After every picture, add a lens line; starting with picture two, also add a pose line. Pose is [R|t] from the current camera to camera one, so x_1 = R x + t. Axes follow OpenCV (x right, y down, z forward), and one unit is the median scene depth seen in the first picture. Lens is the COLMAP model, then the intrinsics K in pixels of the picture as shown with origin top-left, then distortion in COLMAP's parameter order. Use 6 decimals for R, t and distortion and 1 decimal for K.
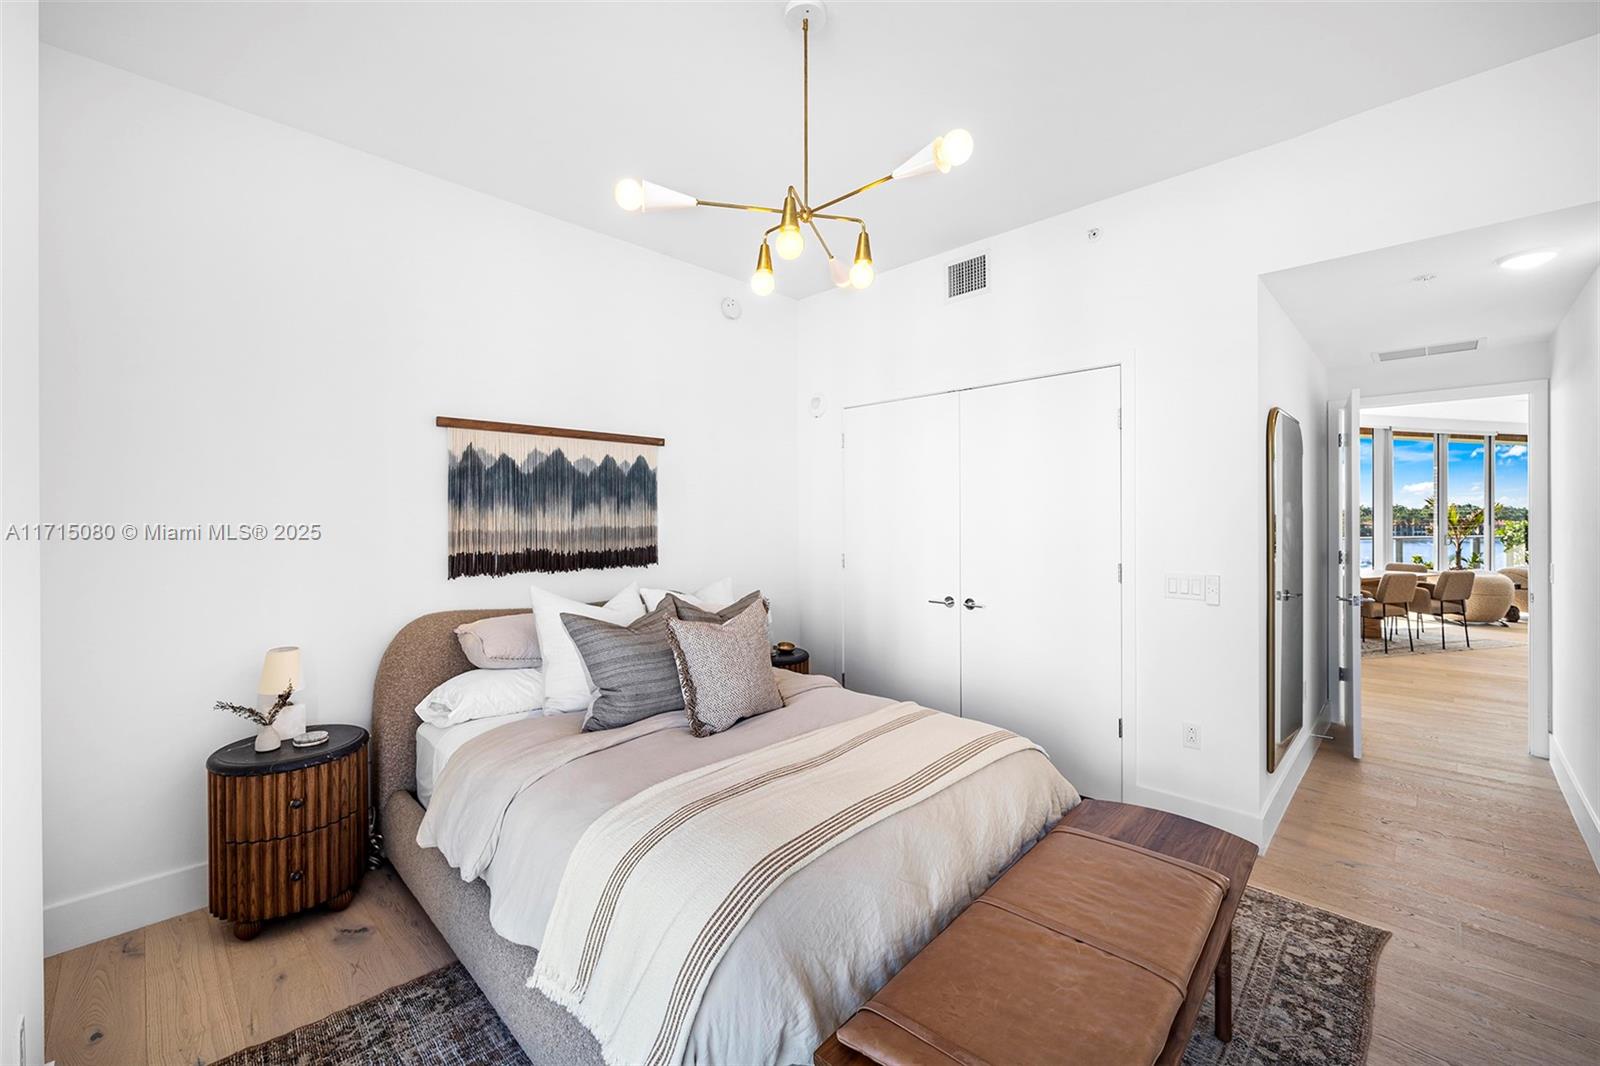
lens RADIAL K [[639.2, 0, 800.4], [0, 639.2, 524.7], [0, 0, 1]] dist [-0.002307, -0.000024]
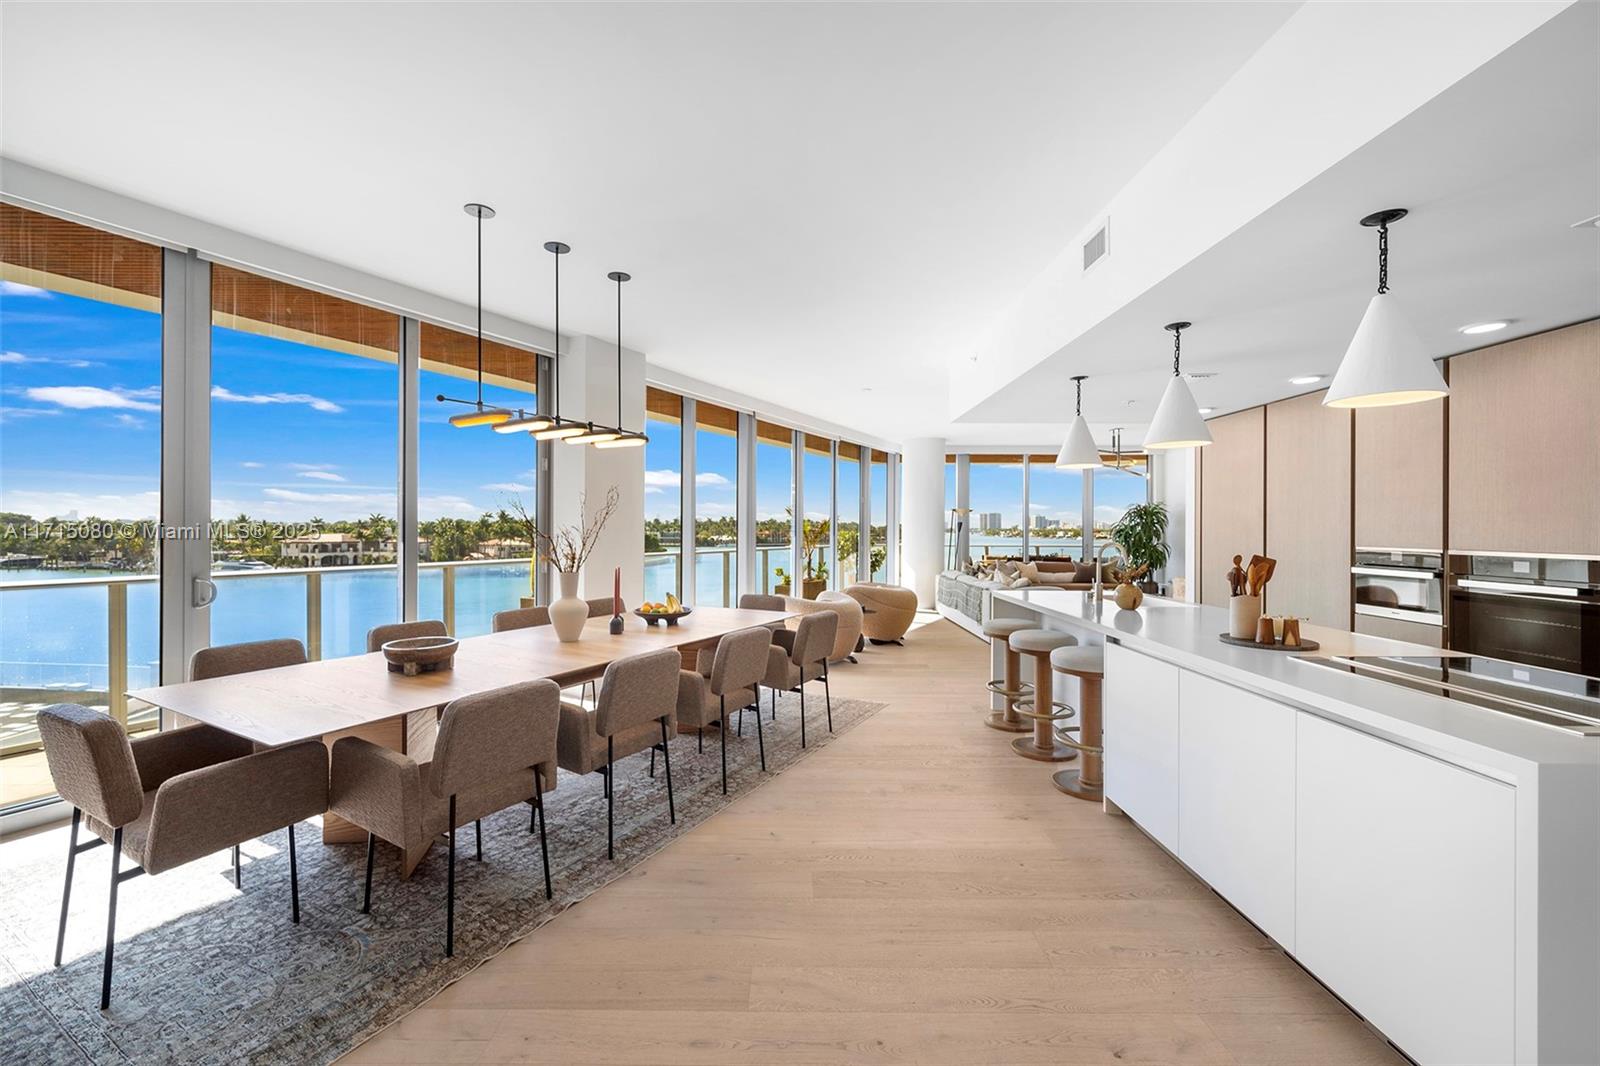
lens RADIAL K [[639.2, 0, 788.6], [0, 639.2, 527.1], [0, 0, 1]] dist [-0.002307, -0.000024]
pose [[0.712455, 0.006627, 0.701686, 0.315041], [0.001839, 0.999934, -0.011311, -0.001709], [-0.701715, 0.009349, 0.712396, 0.318997]]
